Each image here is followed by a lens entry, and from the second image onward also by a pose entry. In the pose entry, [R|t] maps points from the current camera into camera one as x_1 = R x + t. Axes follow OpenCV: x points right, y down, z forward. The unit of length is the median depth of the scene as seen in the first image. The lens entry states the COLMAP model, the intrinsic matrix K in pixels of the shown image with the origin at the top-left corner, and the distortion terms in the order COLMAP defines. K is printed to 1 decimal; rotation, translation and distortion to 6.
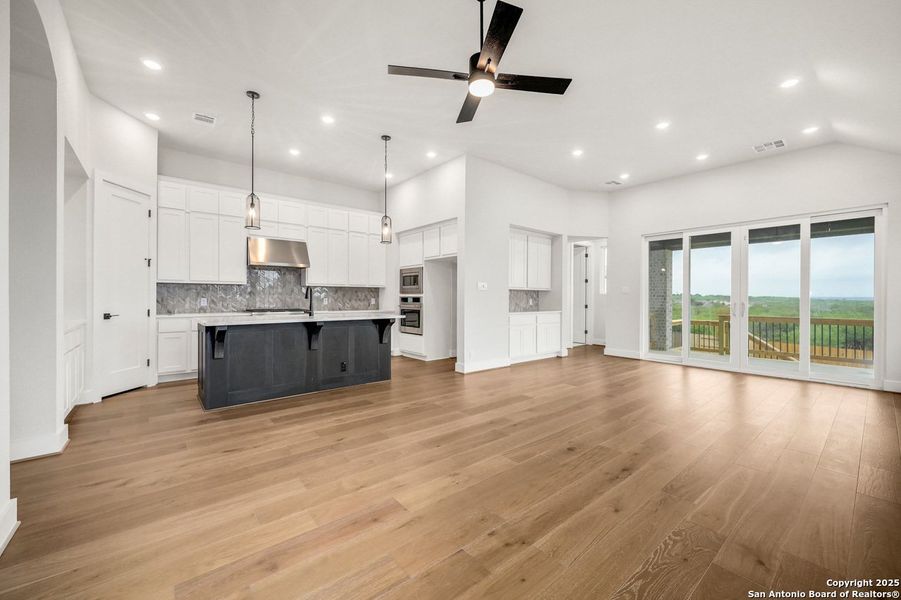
lens RADIAL K [[355.7, 0, 452.3], [0, 355.7, 298.7], [0, 0, 1]] dist [-0.000024, 0.000208]
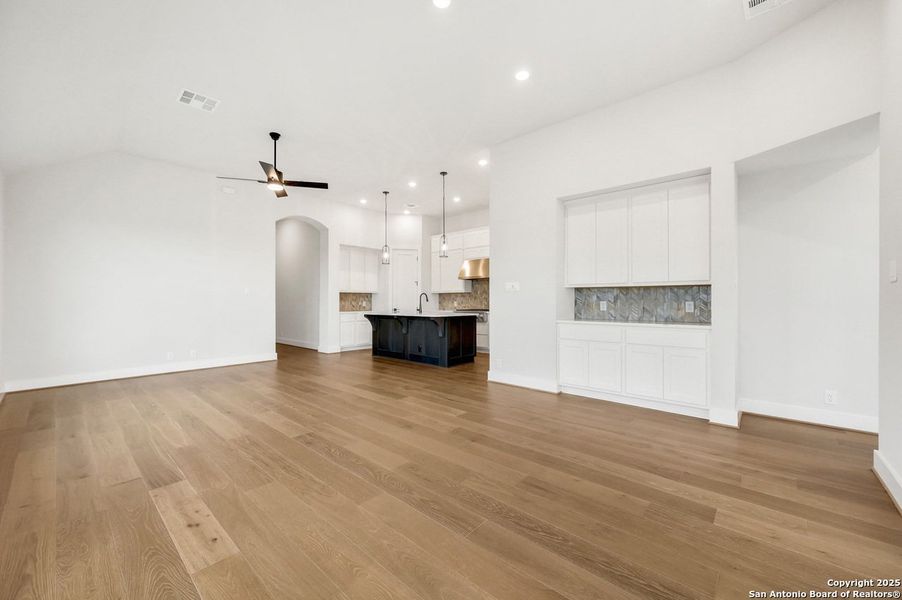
lens RADIAL K [[356.1, 0, 452.9], [0, 356.1, 298.7], [0, 0, 1]] dist [-0.000024, 0.000208]
pose [[0.142817, -0.011335, -0.989684, 0.994037], [0.000577, 0.999935, -0.011370, 0.004147], [0.989749, 0.001053, 0.142814, 0.801339]]
